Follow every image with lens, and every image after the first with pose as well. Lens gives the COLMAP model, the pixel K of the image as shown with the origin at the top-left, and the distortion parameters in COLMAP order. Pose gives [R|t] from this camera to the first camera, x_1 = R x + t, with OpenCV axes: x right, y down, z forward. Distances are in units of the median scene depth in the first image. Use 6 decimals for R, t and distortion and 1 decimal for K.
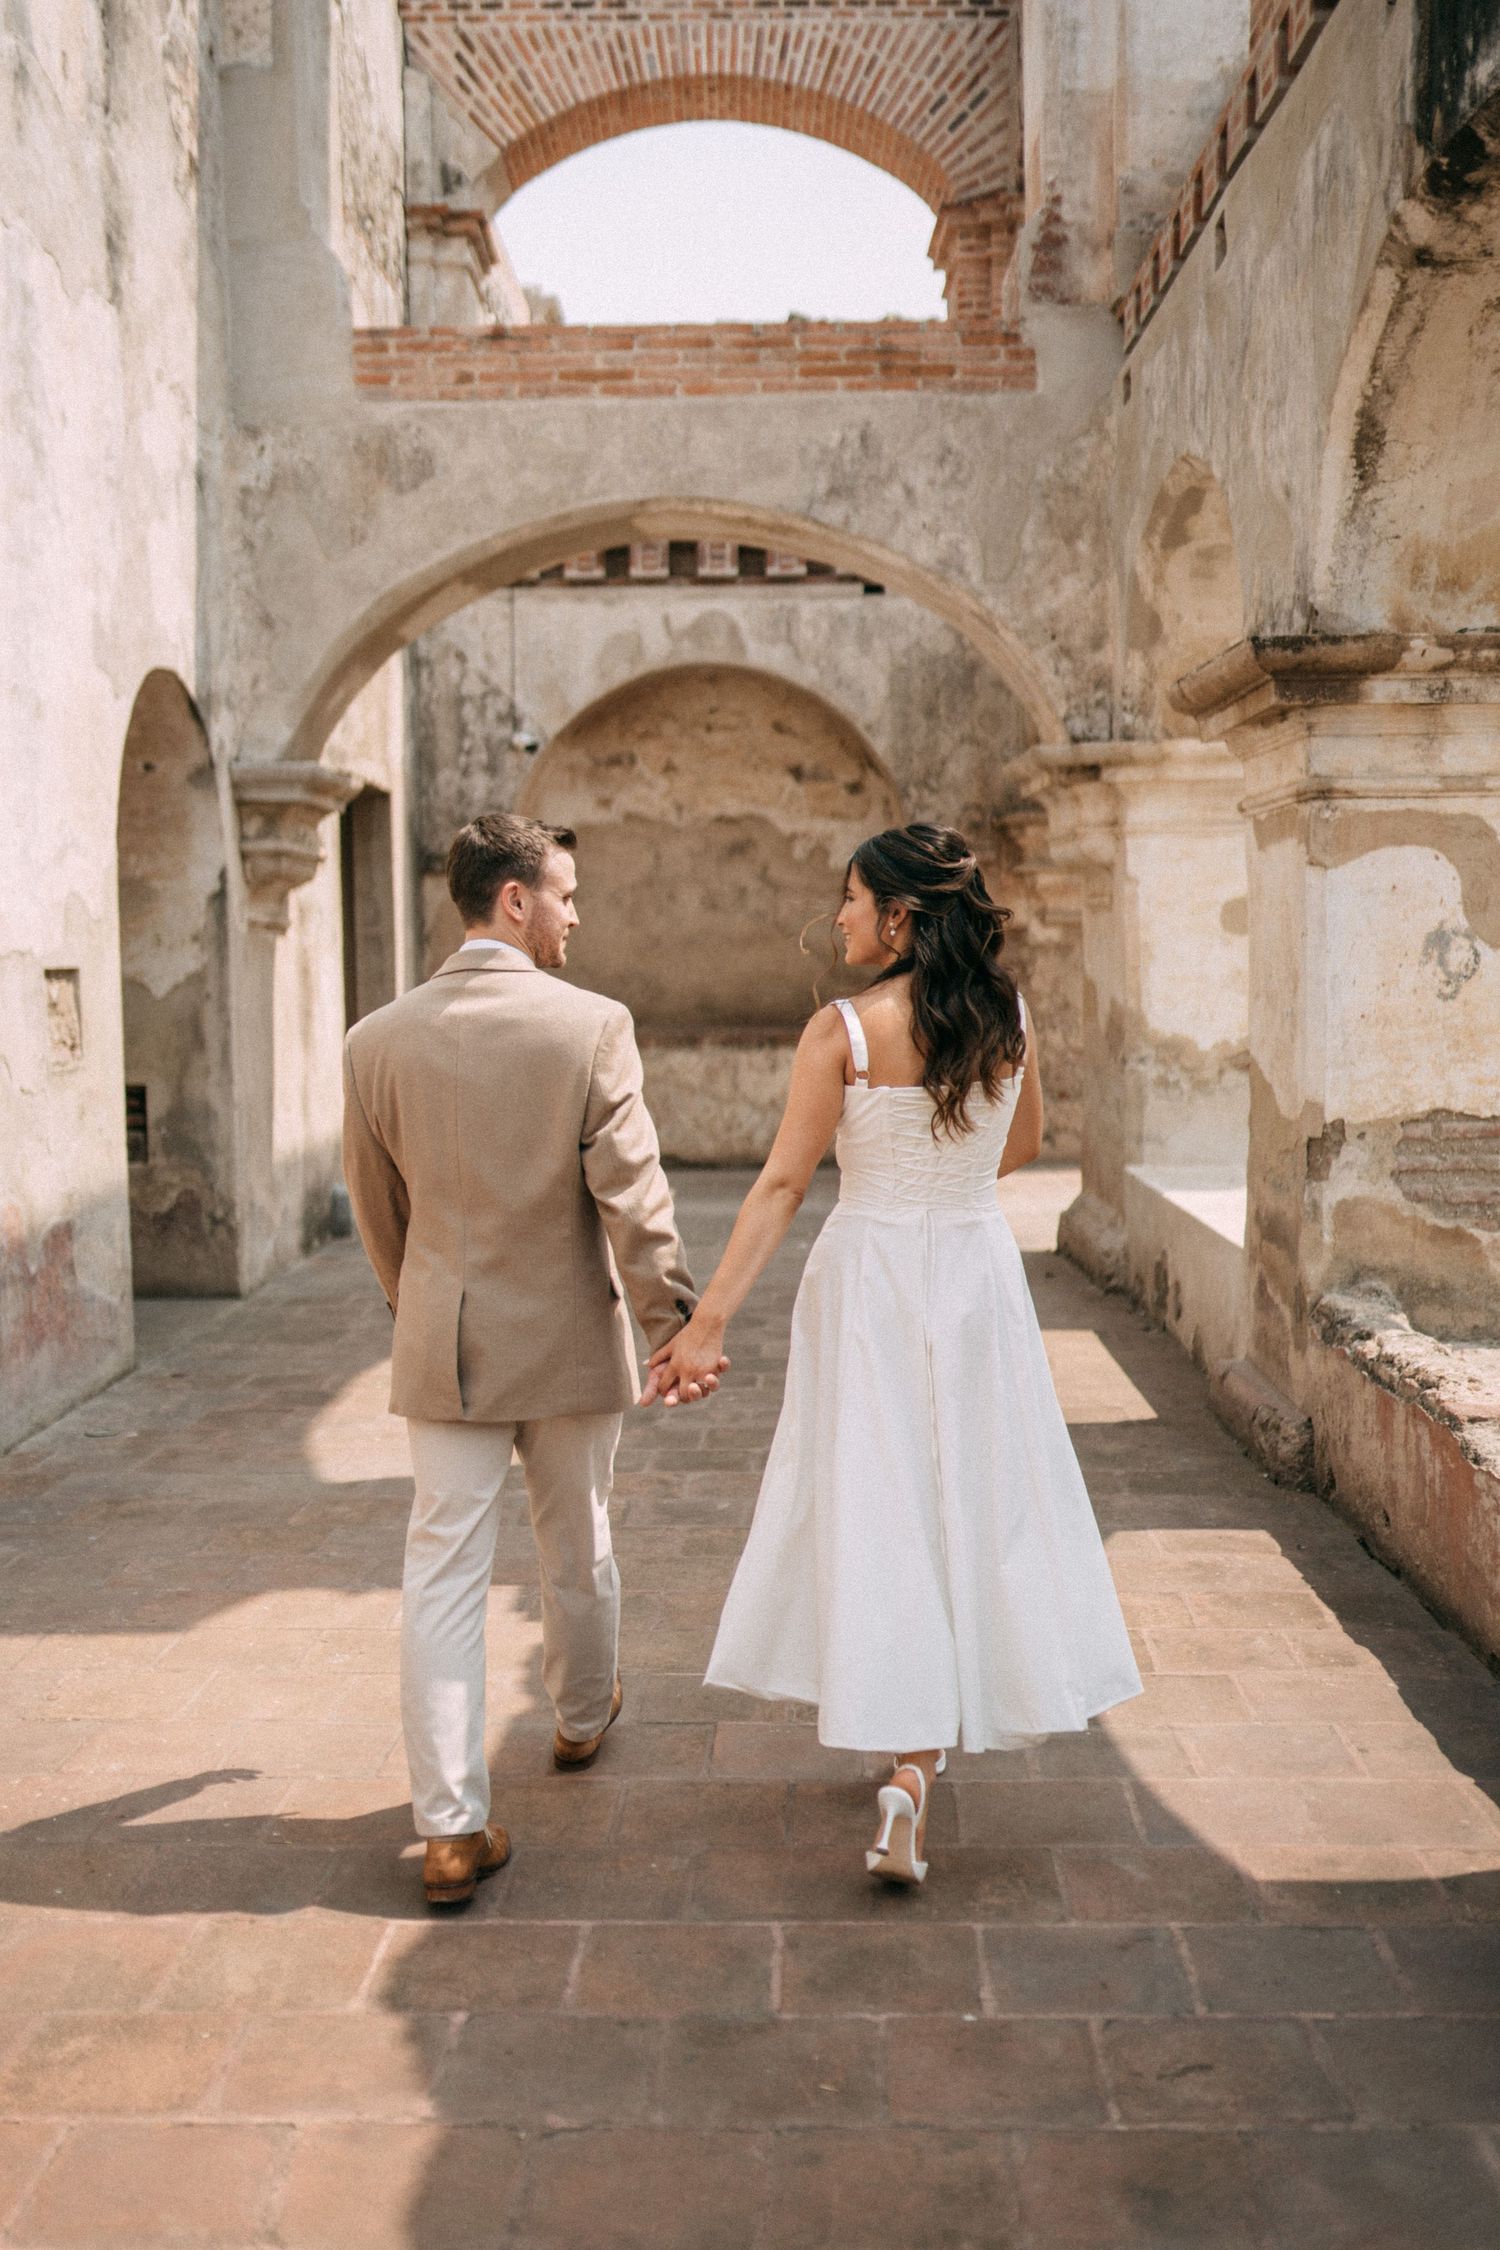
lens RADIAL K [[2616.3, 0, 750.0], [0, 2616.3, 1125.0], [0, 0, 1]] dist [0.000715, 0.006435]
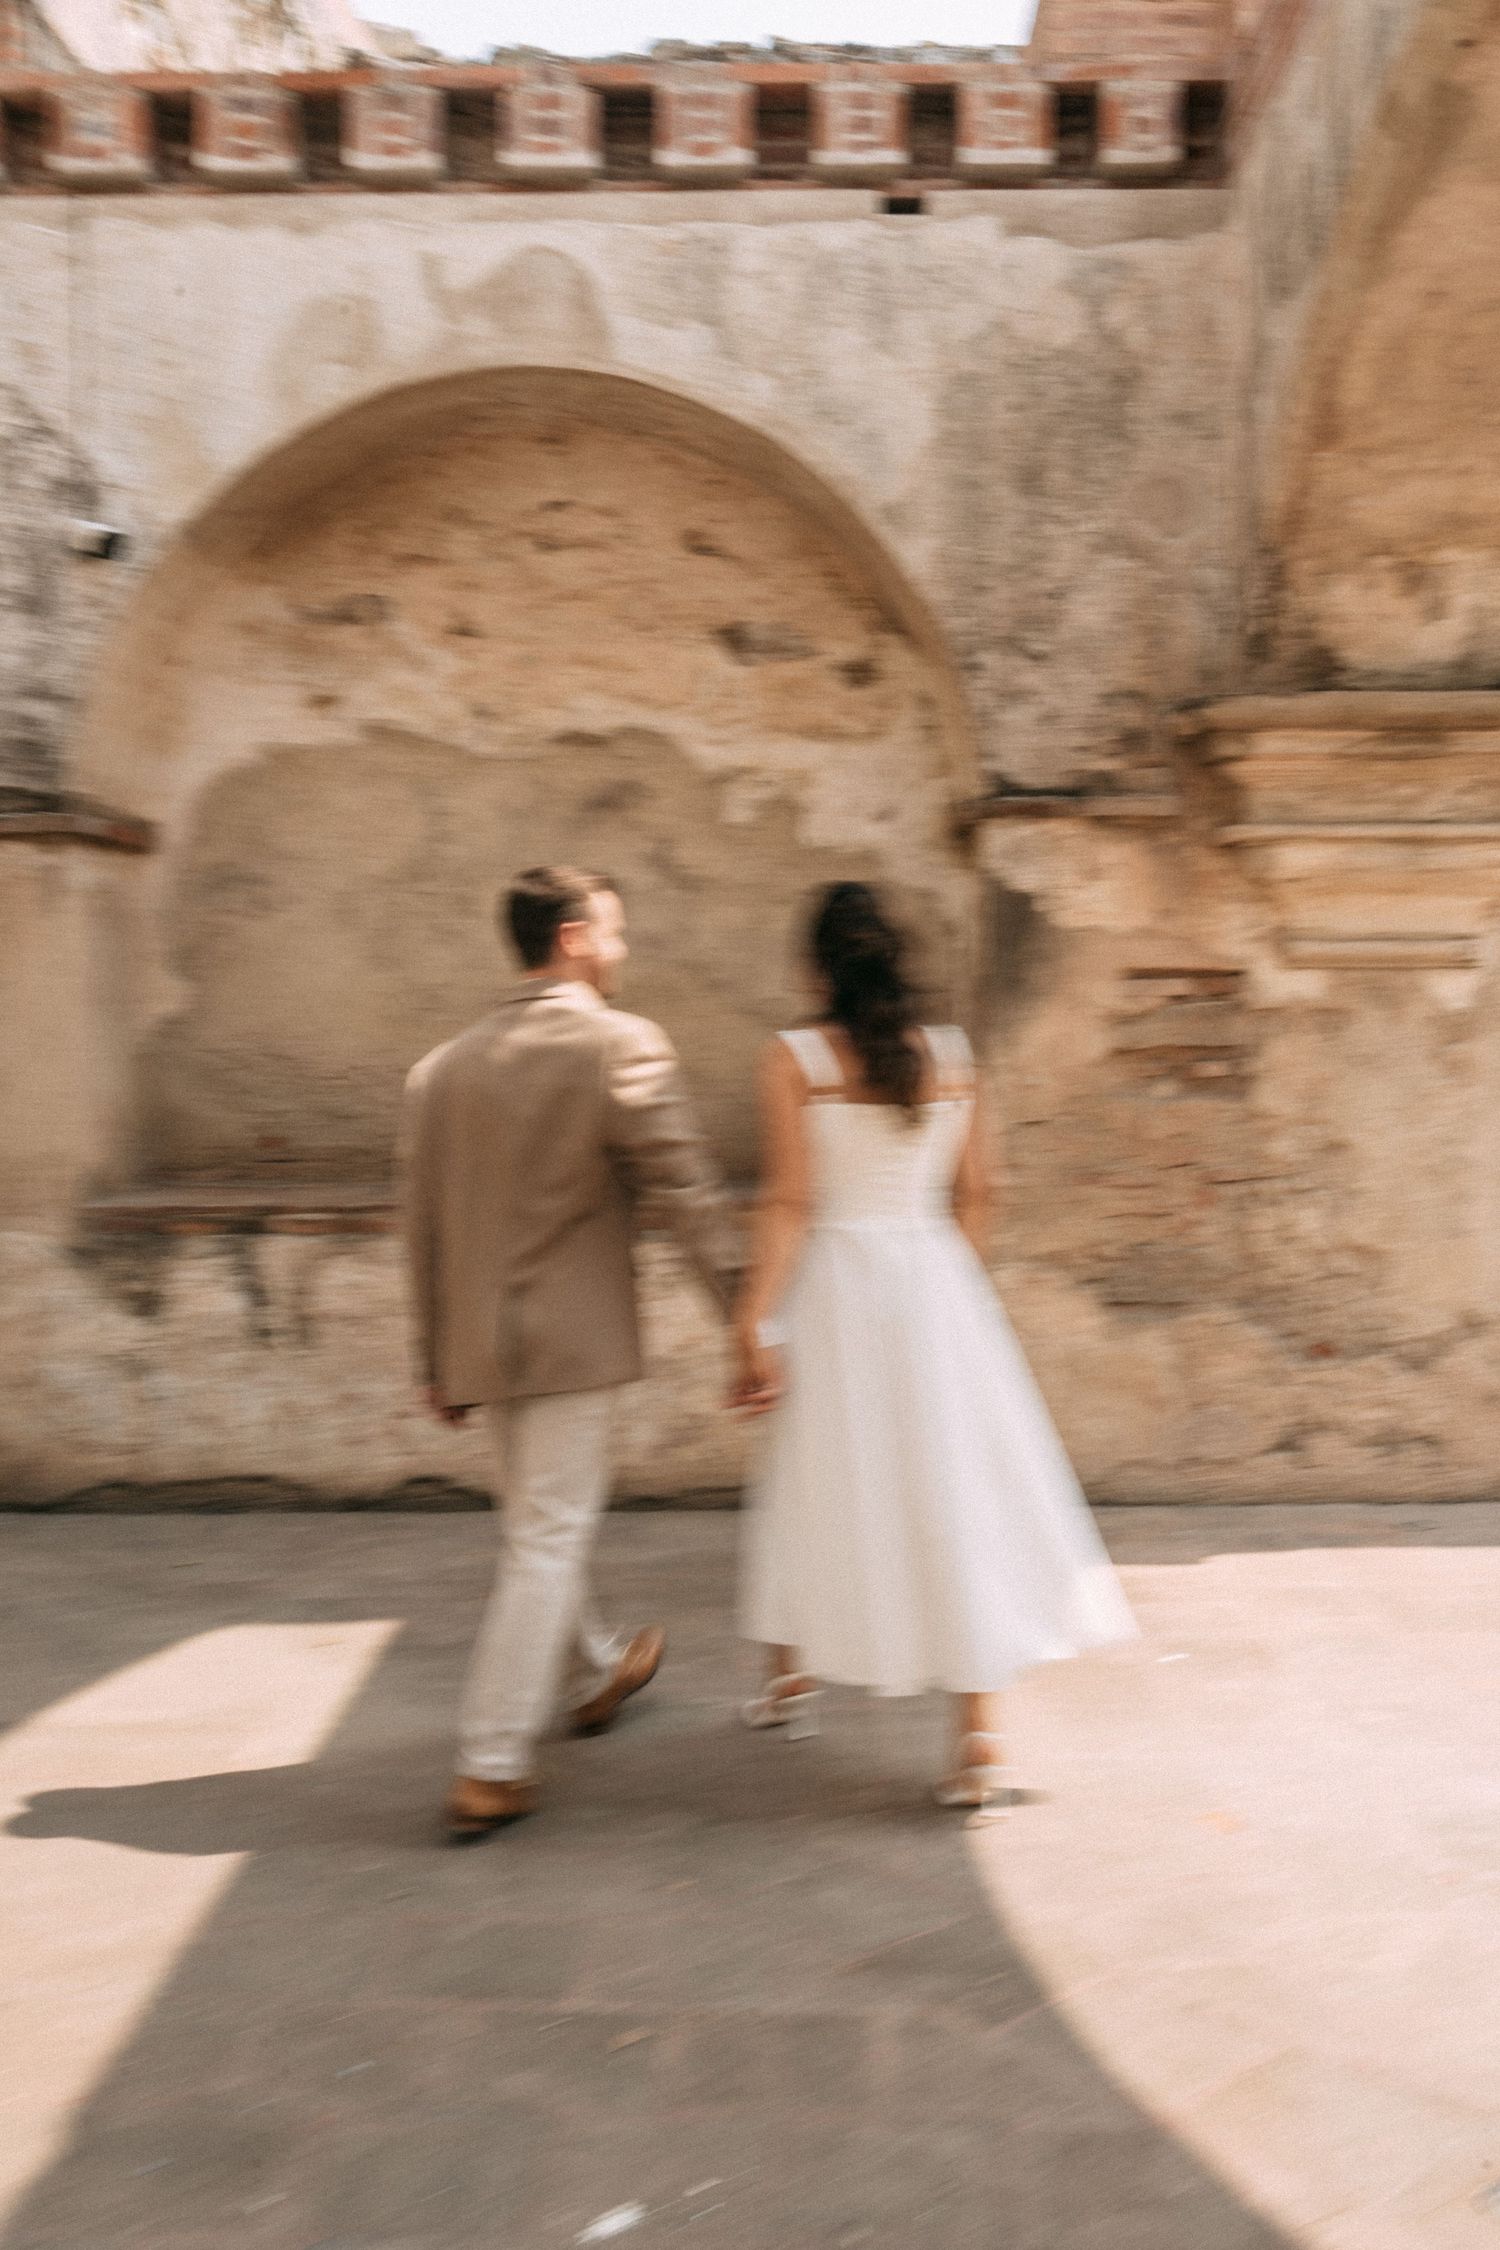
lens RADIAL K [[2415.4, 0, 674.6], [0, 2415.4, 1126.7], [0, 0, 1]] dist [-0.012118, -0.001131]
pose [[0.999100, 0.007604, -0.041724, 0.026866], [-0.008777, 0.999570, -0.027994, -0.037047], [0.041493, 0.028335, 0.998737, 0.594276]]
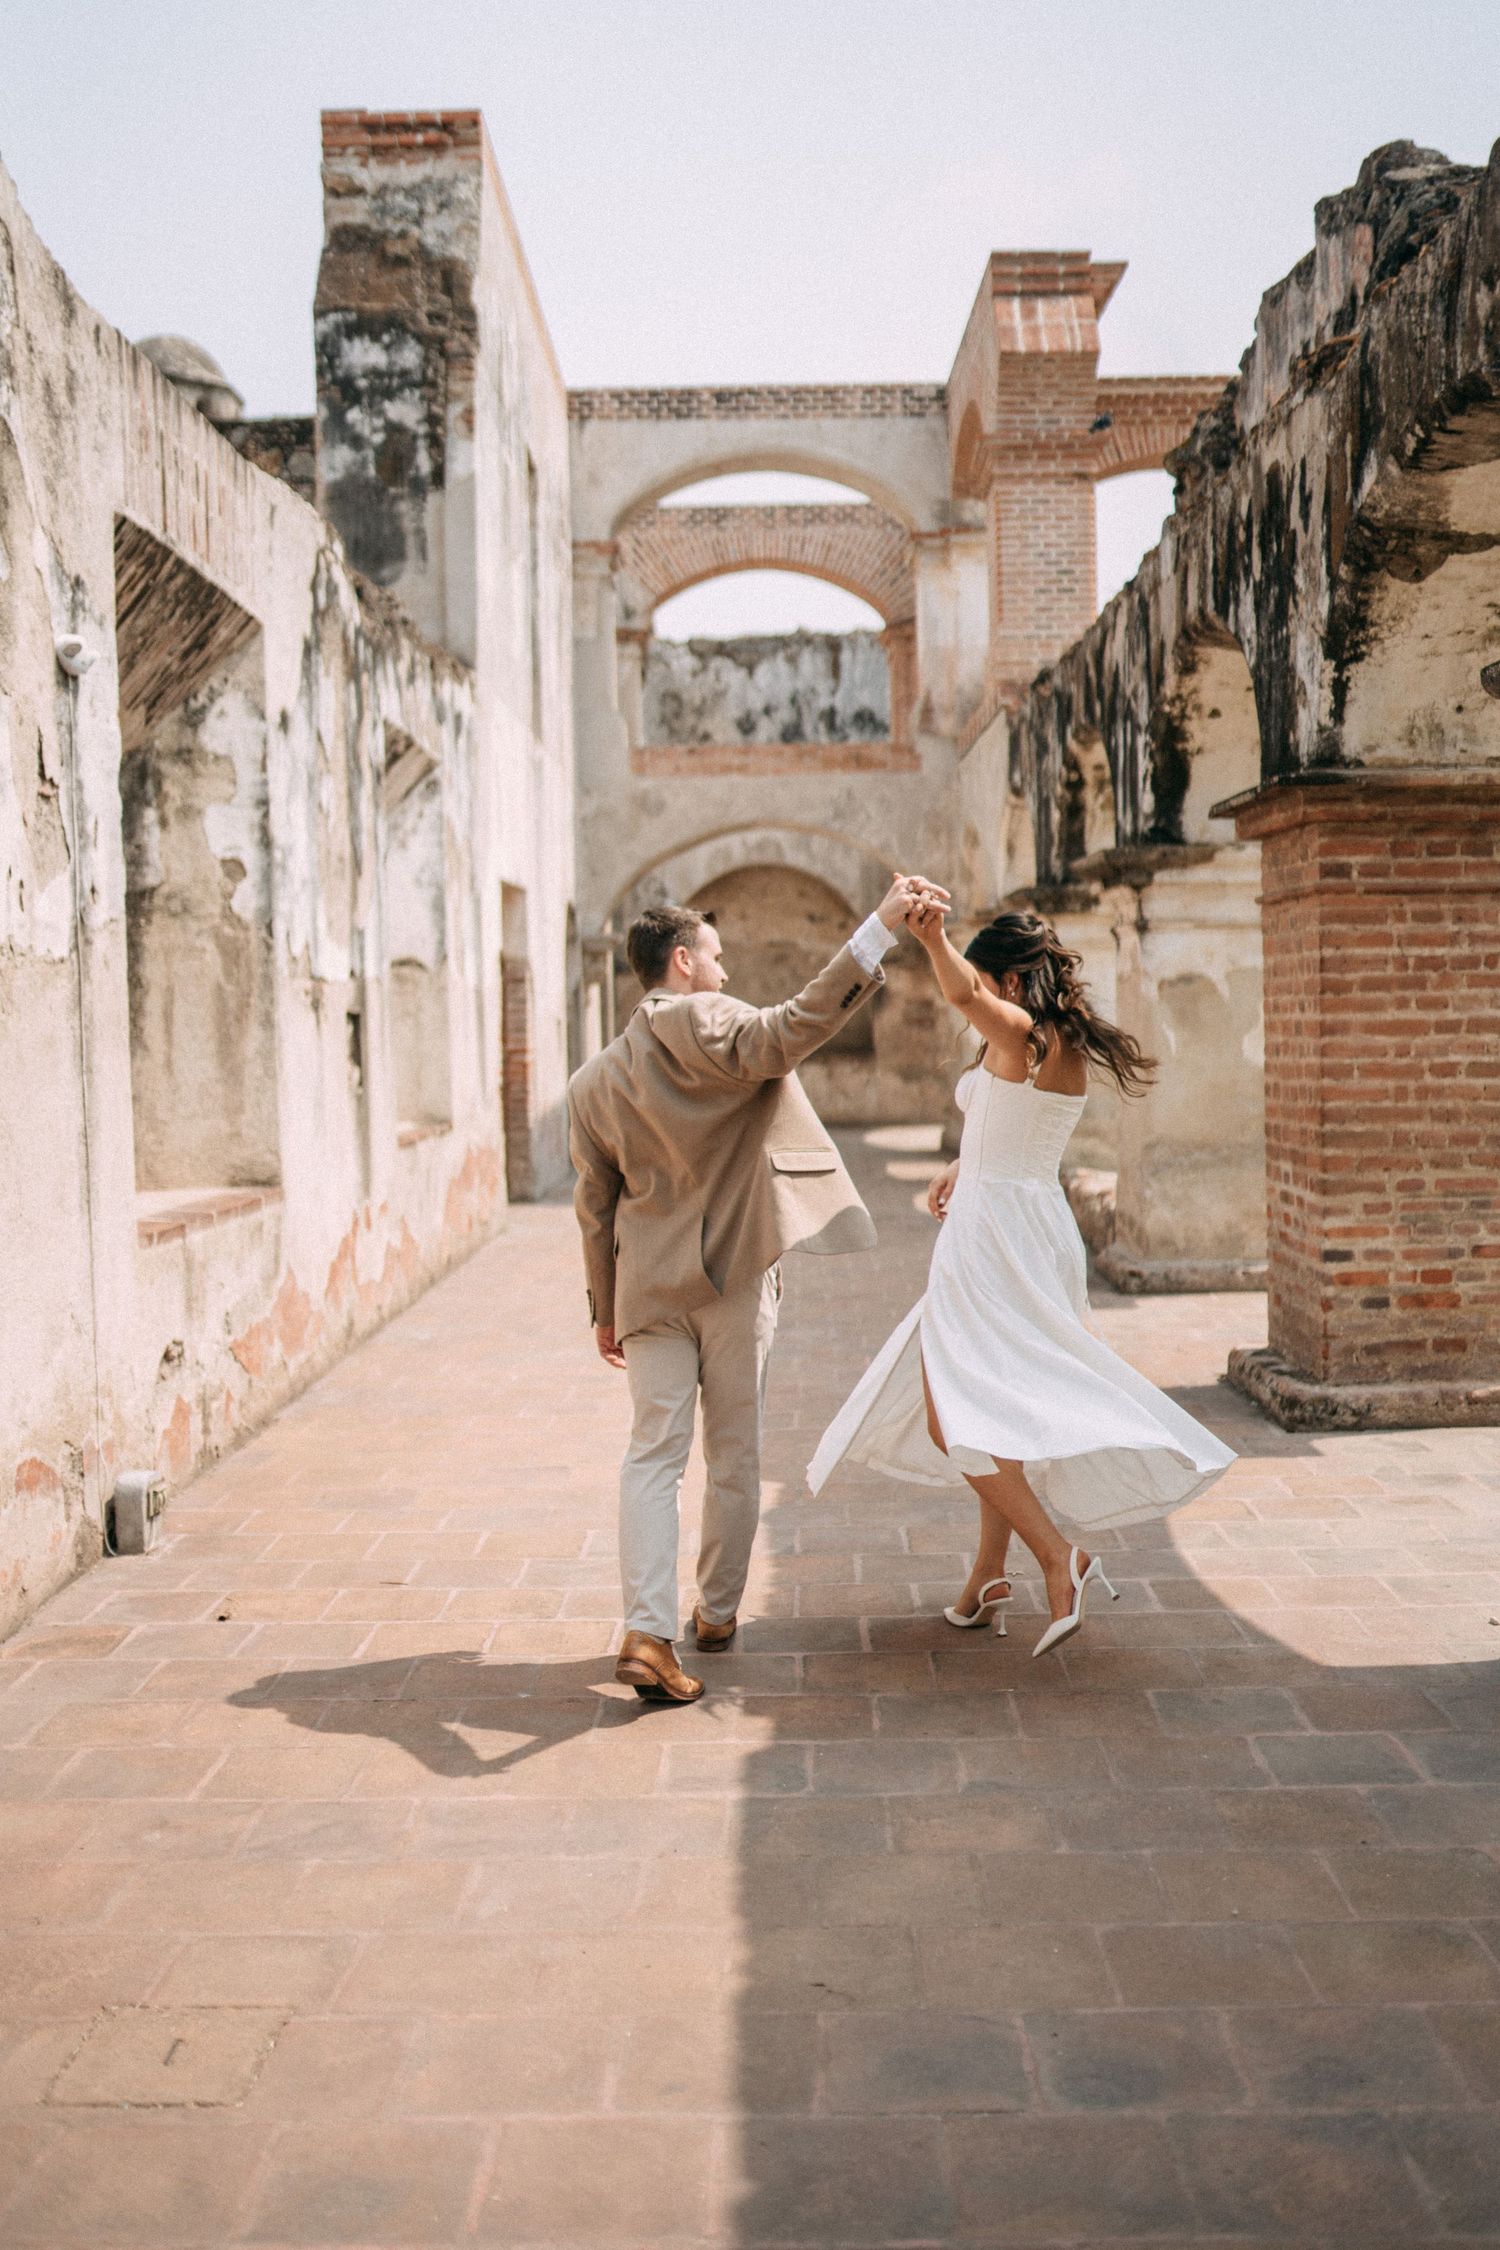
lens RADIAL K [[2214.5, 0, 750.0], [0, 2214.5, 1125.0], [0, 0, 1]] dist [-0.006641, -0.002793]
pose [[0.999976, -0.006384, 0.002595, -0.032272], [0.006427, 0.999839, -0.016777, 0.041762], [-0.002488, 0.016793, 0.999856, -0.608561]]
